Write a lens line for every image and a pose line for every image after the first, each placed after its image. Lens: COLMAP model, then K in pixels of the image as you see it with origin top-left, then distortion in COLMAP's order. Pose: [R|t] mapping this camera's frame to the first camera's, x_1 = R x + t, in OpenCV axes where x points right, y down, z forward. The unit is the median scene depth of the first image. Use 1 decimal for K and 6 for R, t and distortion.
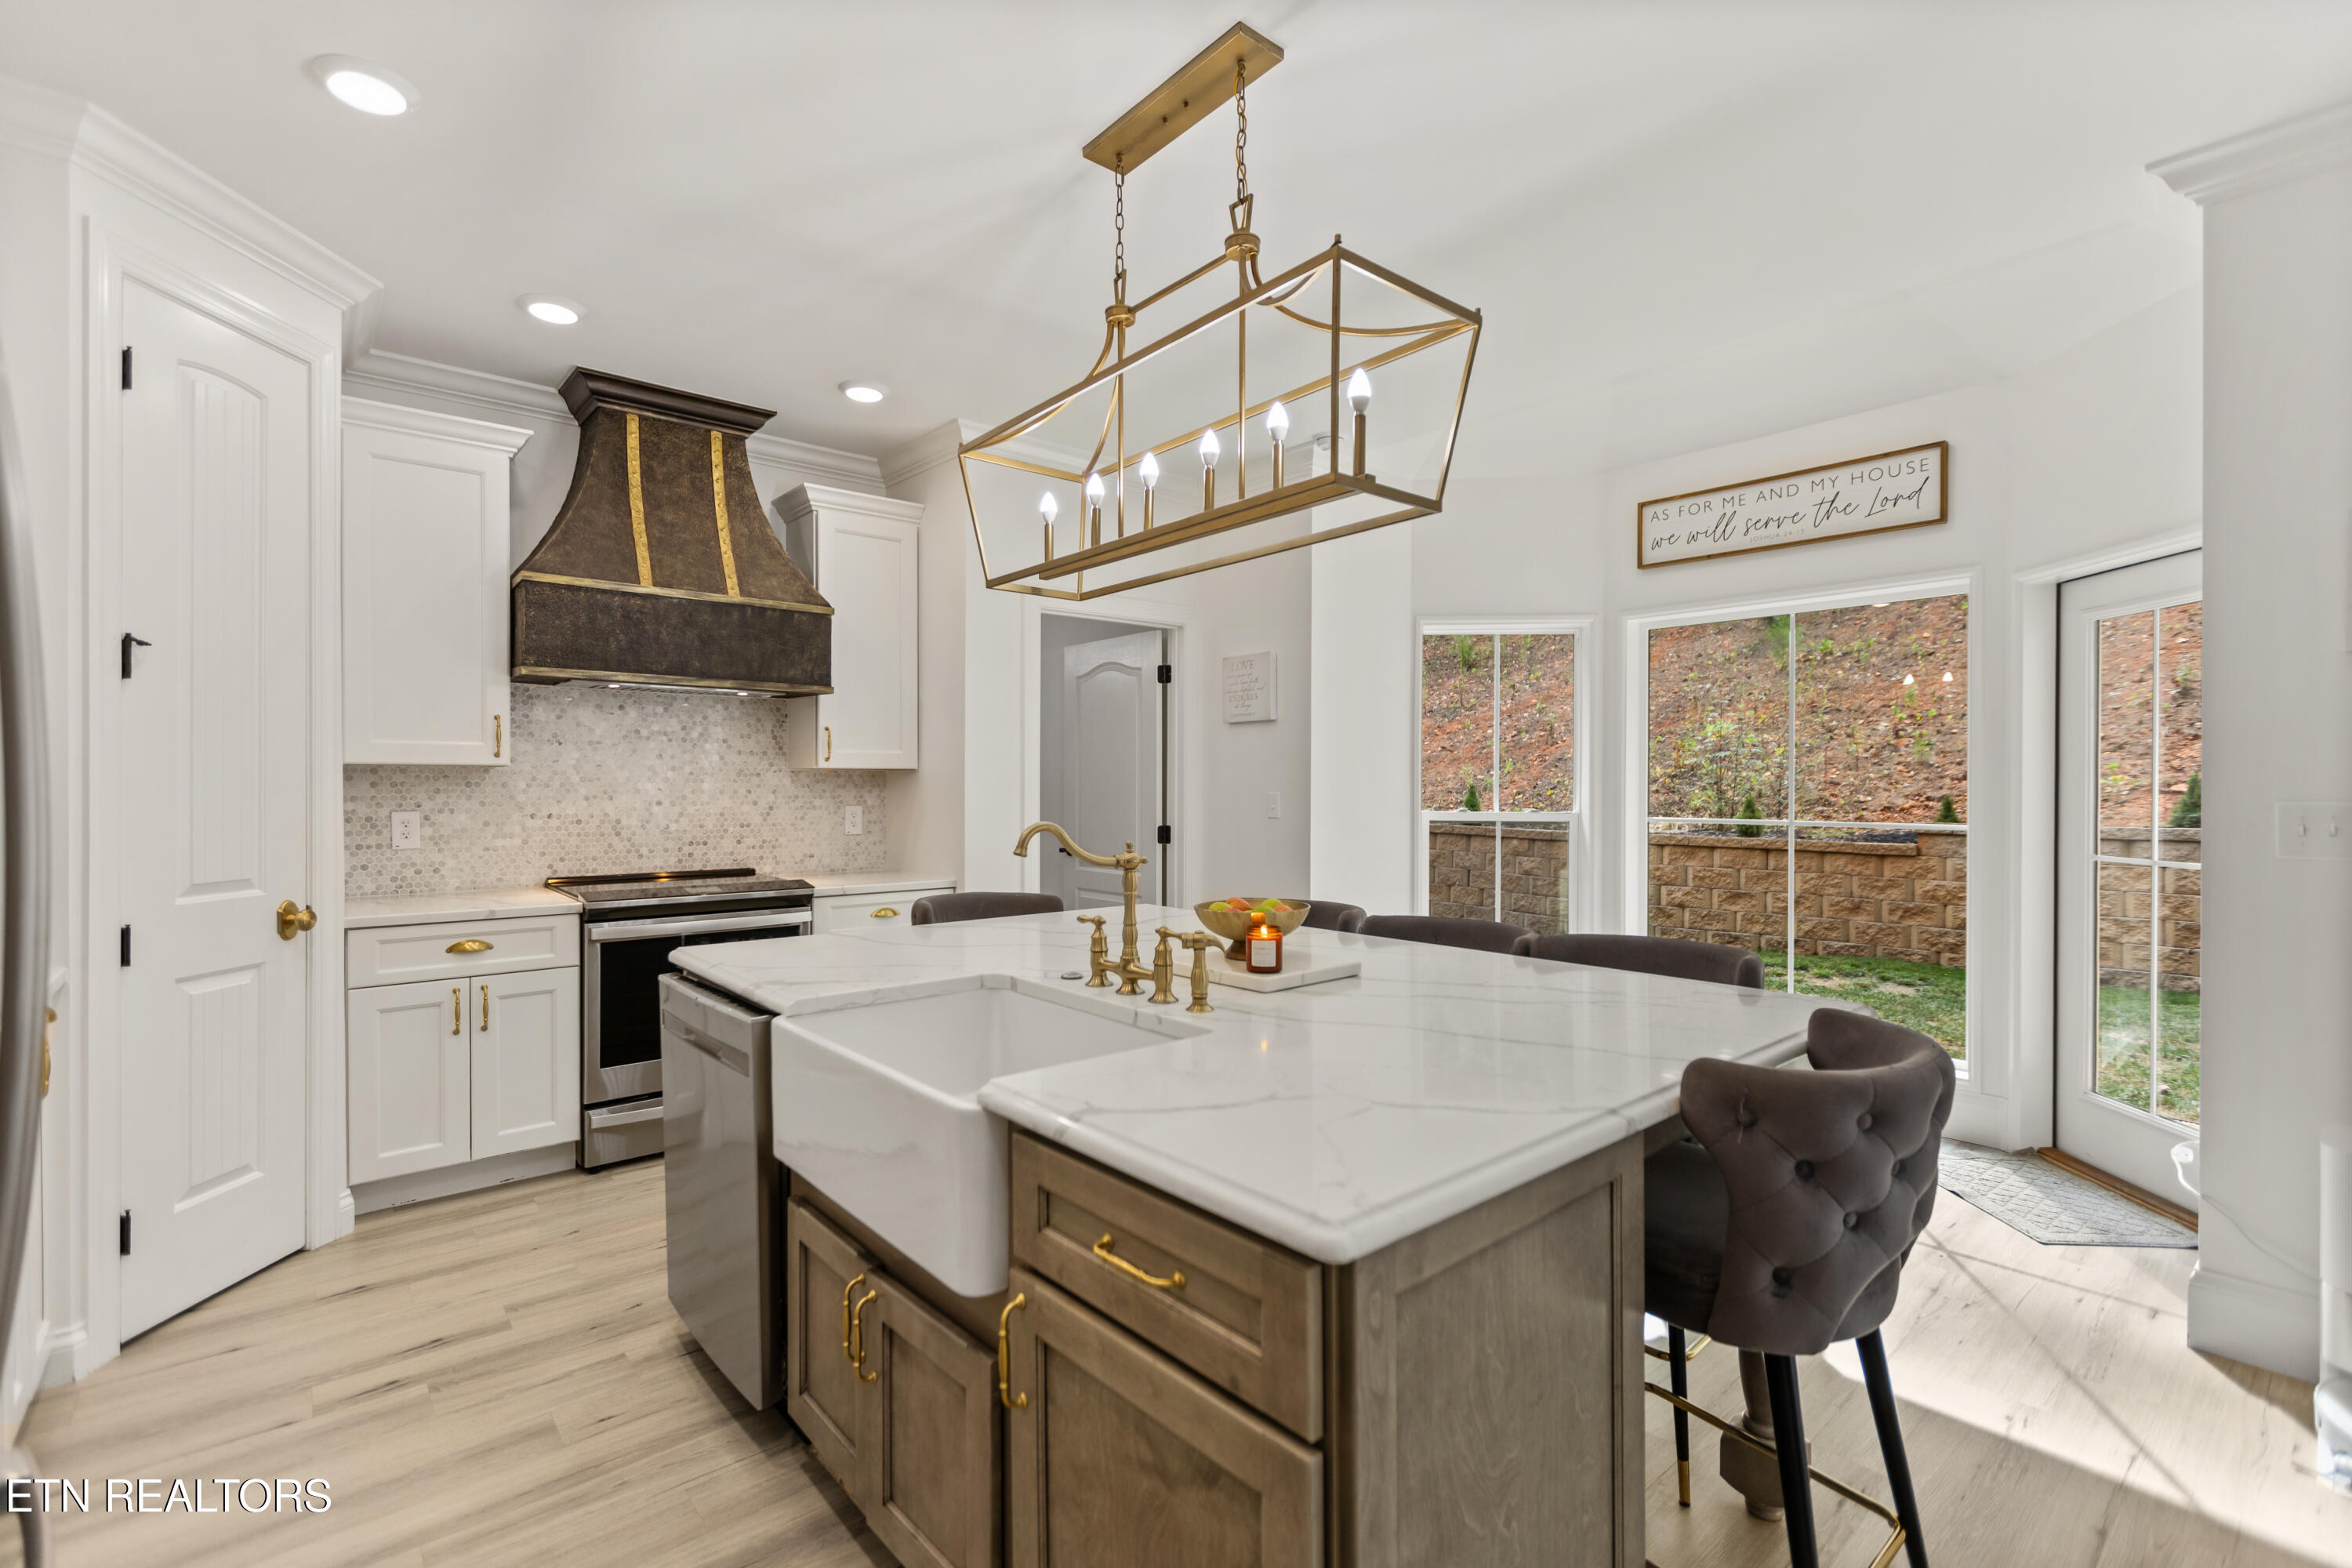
lens RADIAL K [[1057.1, 0, 1176.0], [0, 1057.1, 784.0], [0, 0, 1]] dist [-0.000252, -0.000737]
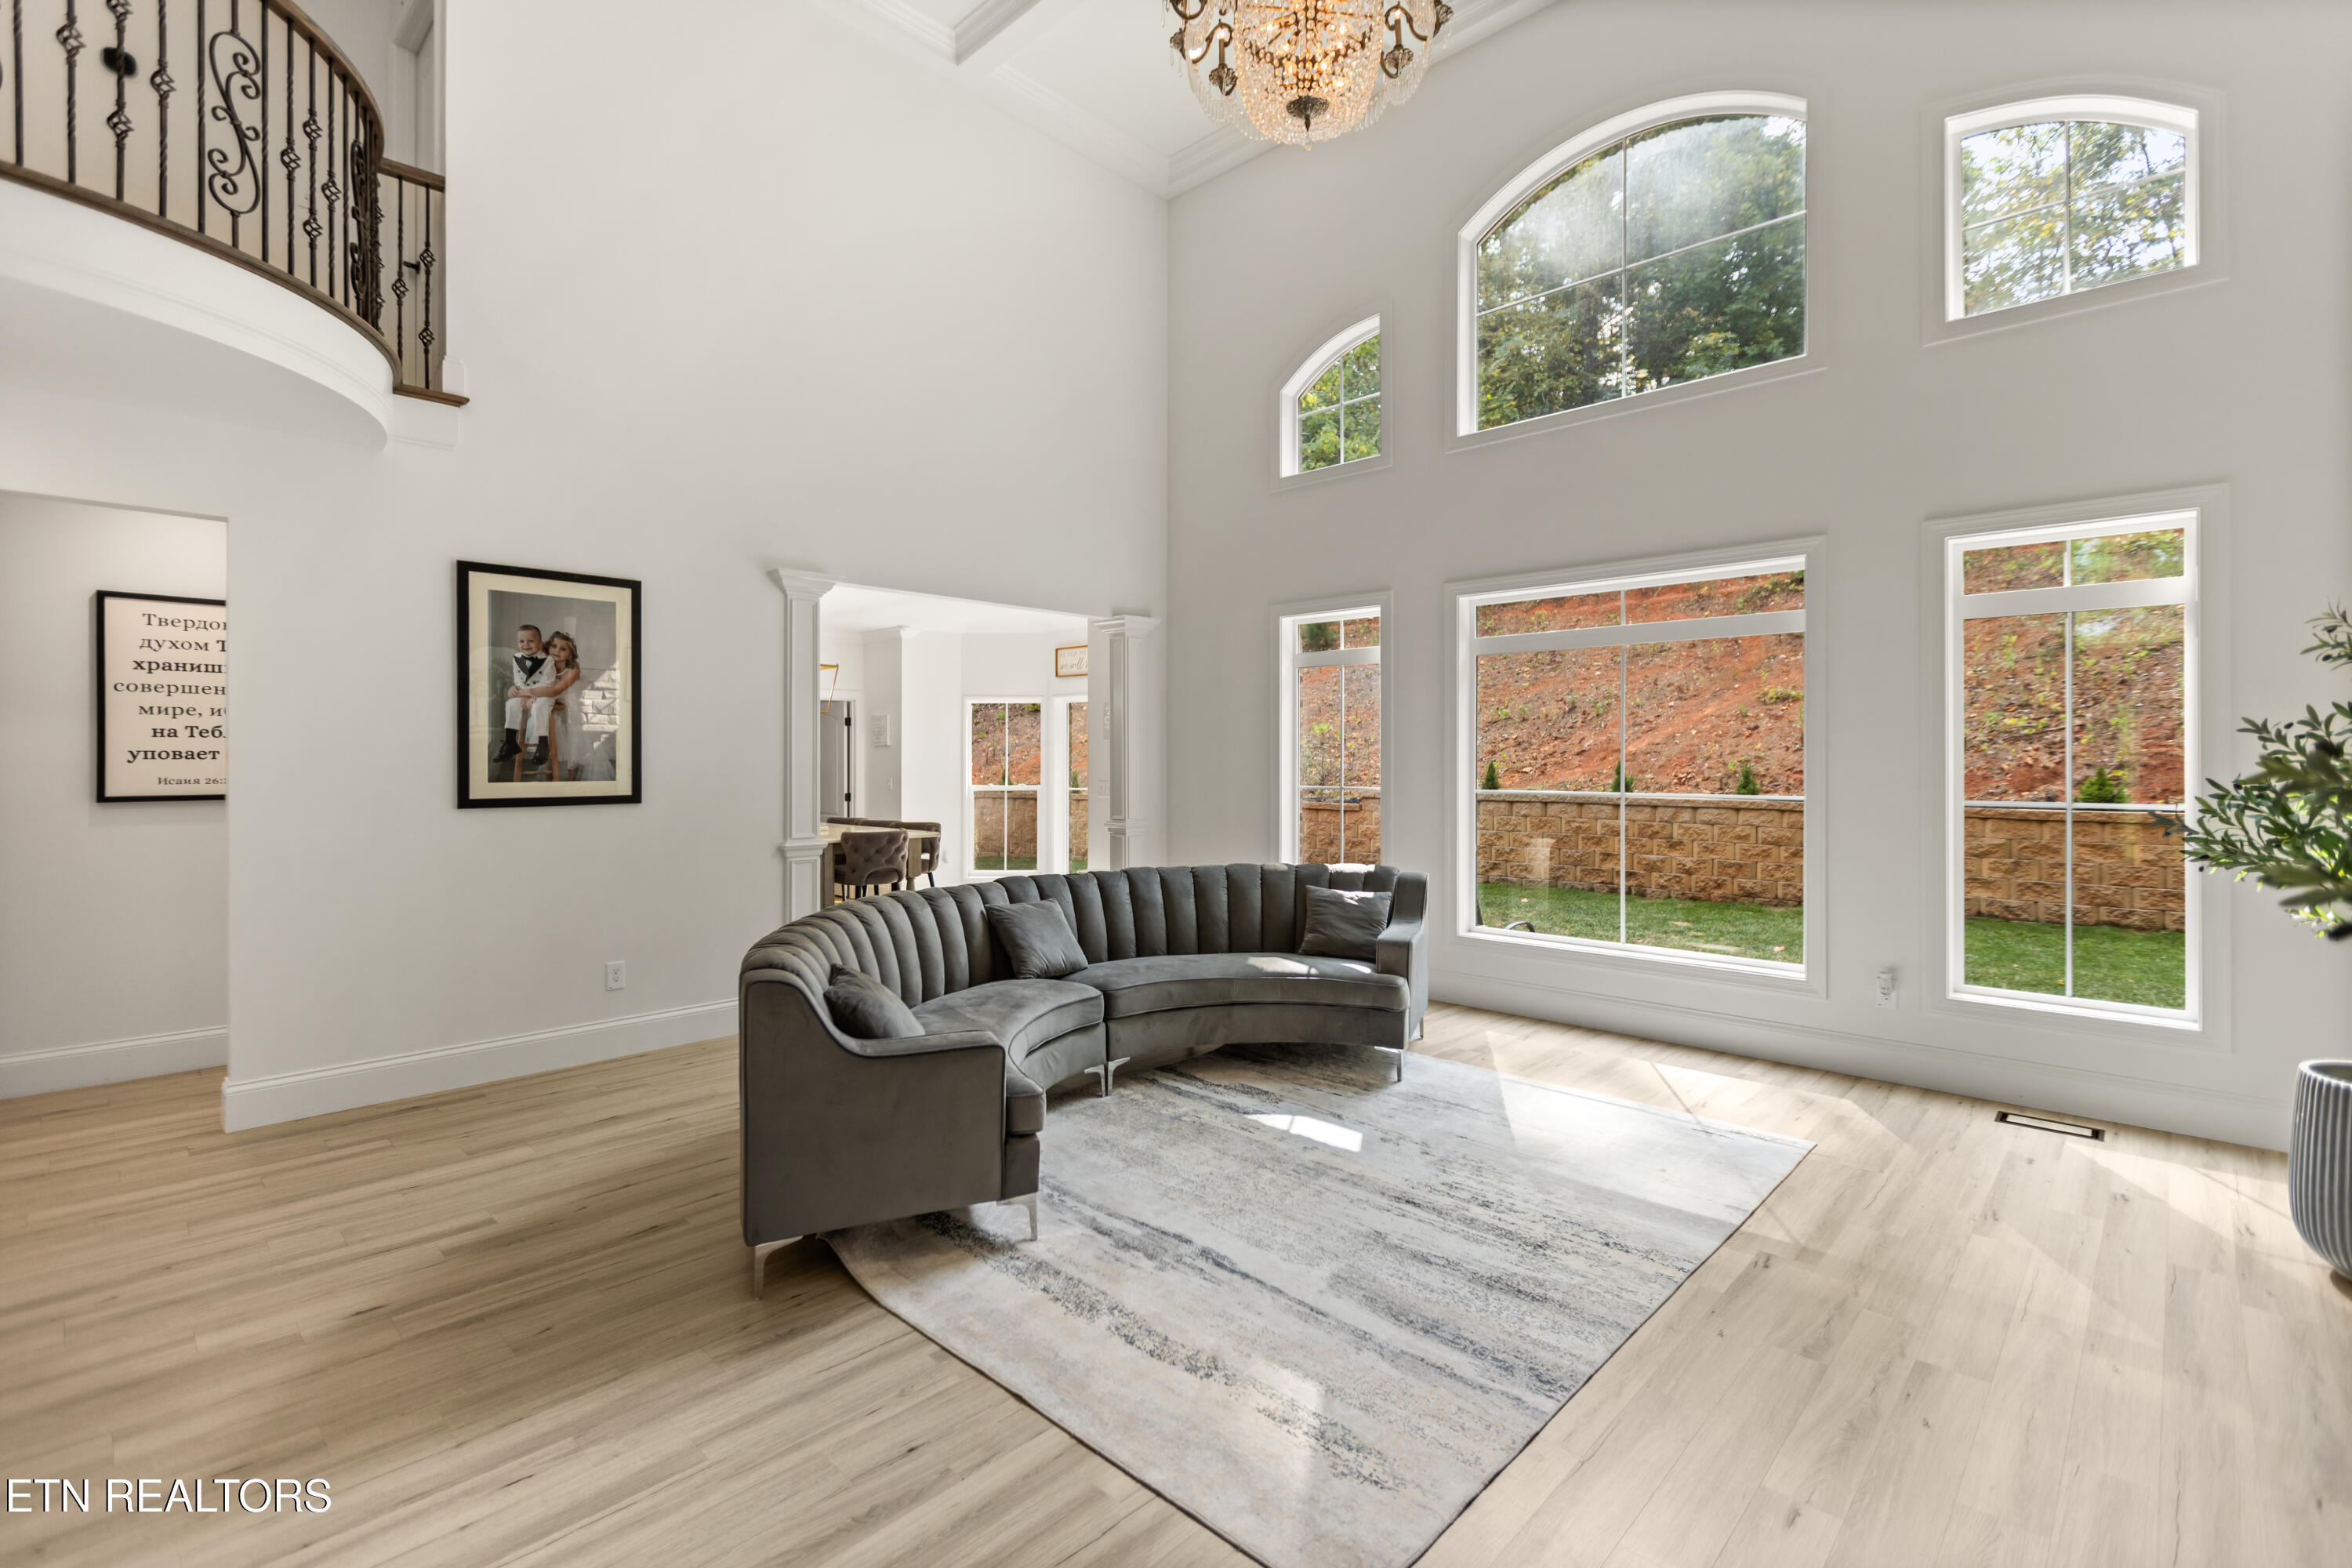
lens RADIAL K [[1057.1, 0, 1176.0], [0, 1057.1, 784.0], [0, 0, 1]] dist [-0.000252, -0.000737]
pose [[0.992823, -0.006521, 0.119415, 0.387296], [0.003954, 0.999756, 0.021717, -0.022642], [-0.119528, -0.021089, 0.992607, -1.182864]]
